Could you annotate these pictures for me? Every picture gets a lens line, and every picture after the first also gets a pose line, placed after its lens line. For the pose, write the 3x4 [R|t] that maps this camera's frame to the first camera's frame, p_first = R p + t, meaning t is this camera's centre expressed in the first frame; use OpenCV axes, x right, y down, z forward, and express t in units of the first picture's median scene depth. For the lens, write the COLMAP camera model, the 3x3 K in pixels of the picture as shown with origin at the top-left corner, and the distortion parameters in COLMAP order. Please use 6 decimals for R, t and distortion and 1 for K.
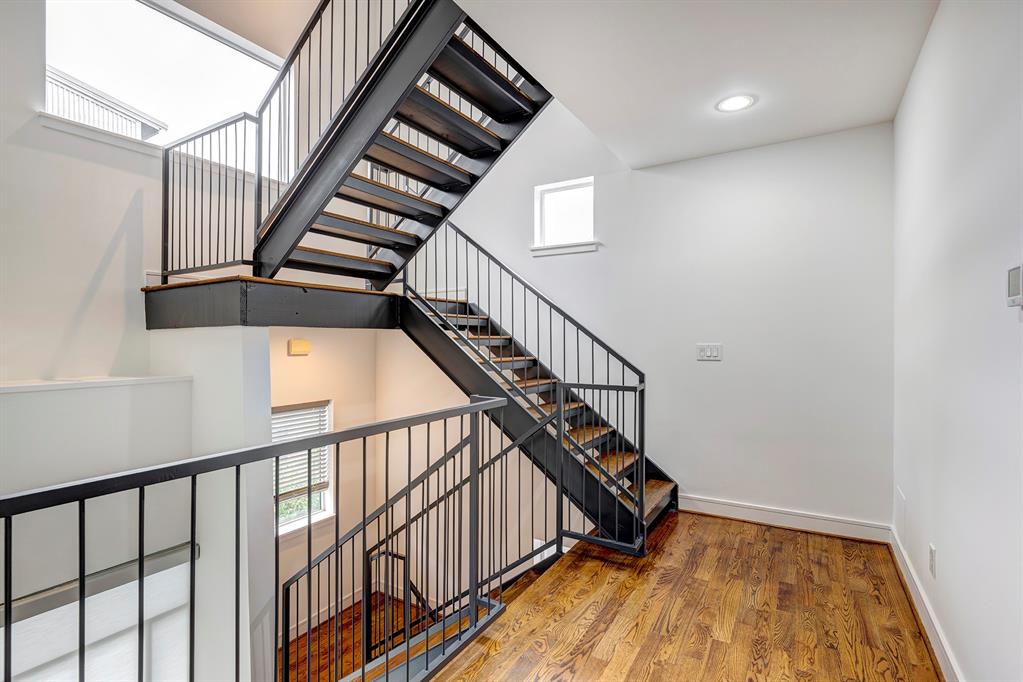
lens RADIAL K [[506.8, 0, 479.8], [0, 506.8, 345.0], [0, 0, 1]] dist [0.000457, 0.000170]
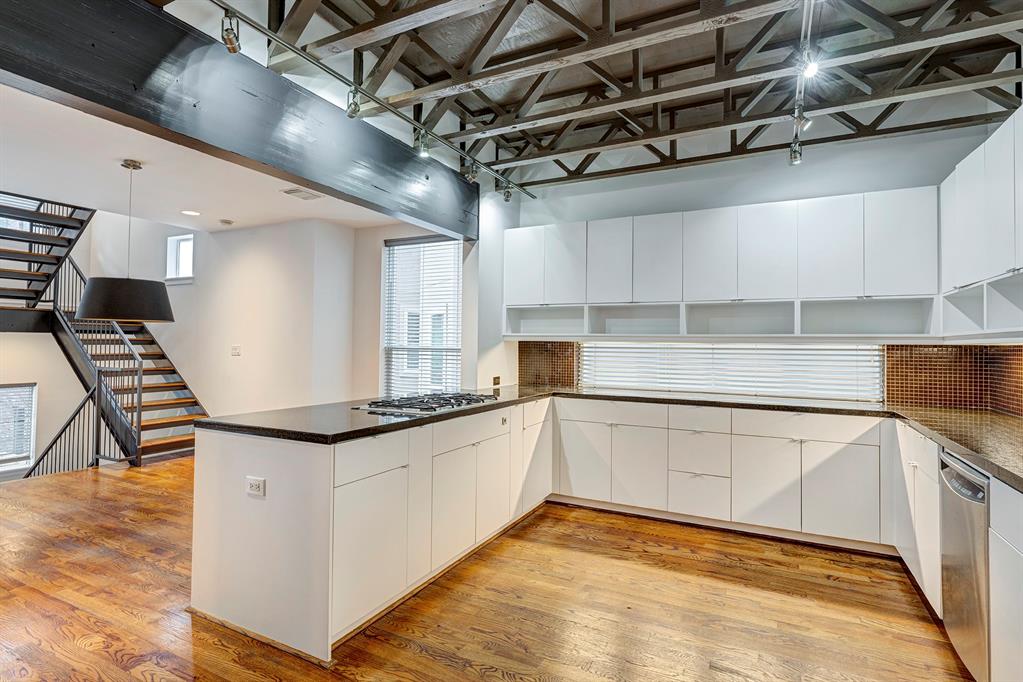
lens RADIAL K [[513.1, 0, 488.9], [0, 513.1, 334.2], [0, 0, 1]] dist [0.003837, 0.000423]
pose [[0.996798, 0.011327, 0.079151, 1.056014], [-0.009377, 0.999644, -0.024976, -0.000552], [-0.079406, 0.024154, 0.996550, -0.649761]]
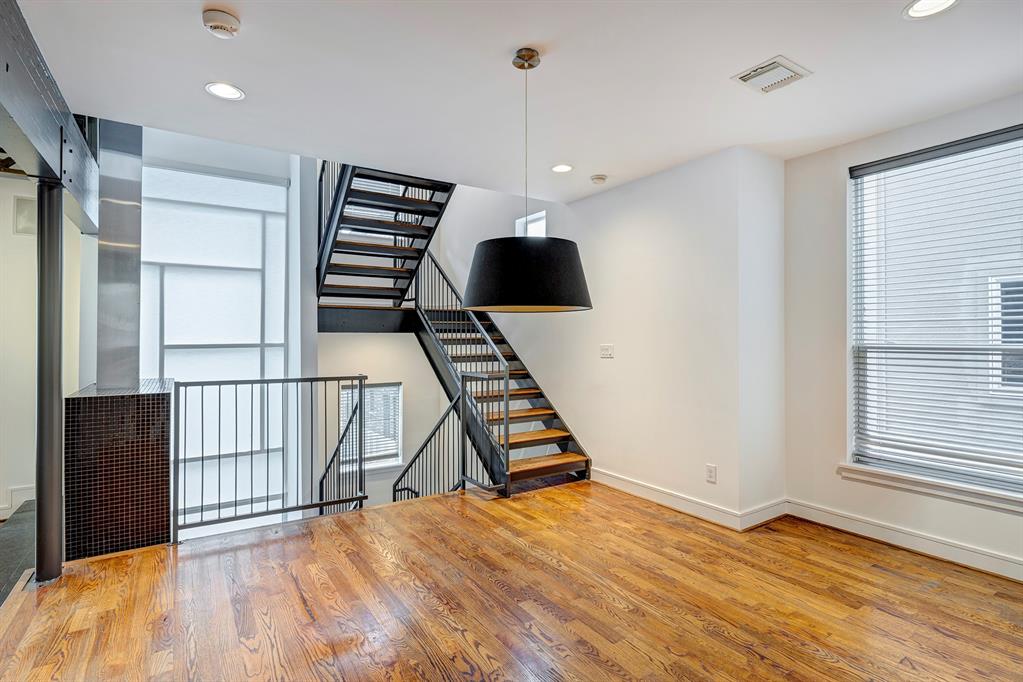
lens RADIAL K [[491.9, 0, 499.9], [0, 491.9, 336.0], [0, 0, 1]] dist [0.002356, 0.000348]
pose [[0.909960, -0.005367, -0.414661, 0.667812], [0.001010, 0.999942, -0.010726, -0.006443], [0.414695, 0.009342, 0.909913, -0.174743]]
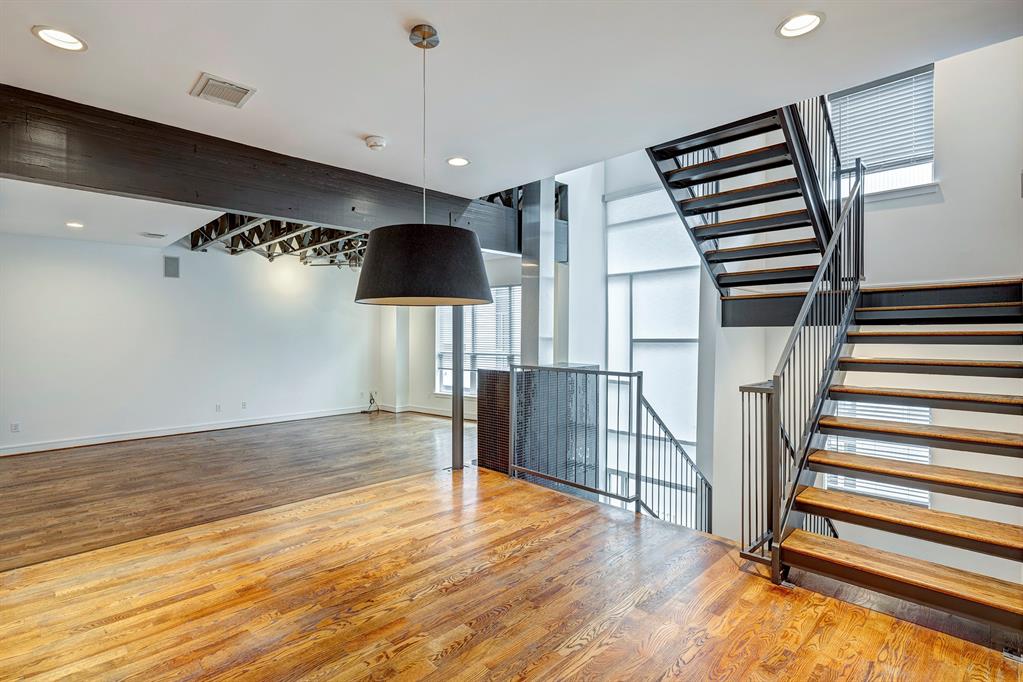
lens RADIAL K [[500.8, 0, 513.4], [0, 500.8, 335.1], [0, 0, 1]] dist [0.003695, 0.001256]
pose [[-0.210048, -0.005819, -0.977674, 0.975518], [-0.006680, 0.999967, -0.004516, -0.000305], [0.977668, 0.005583, -0.210080, 0.577437]]
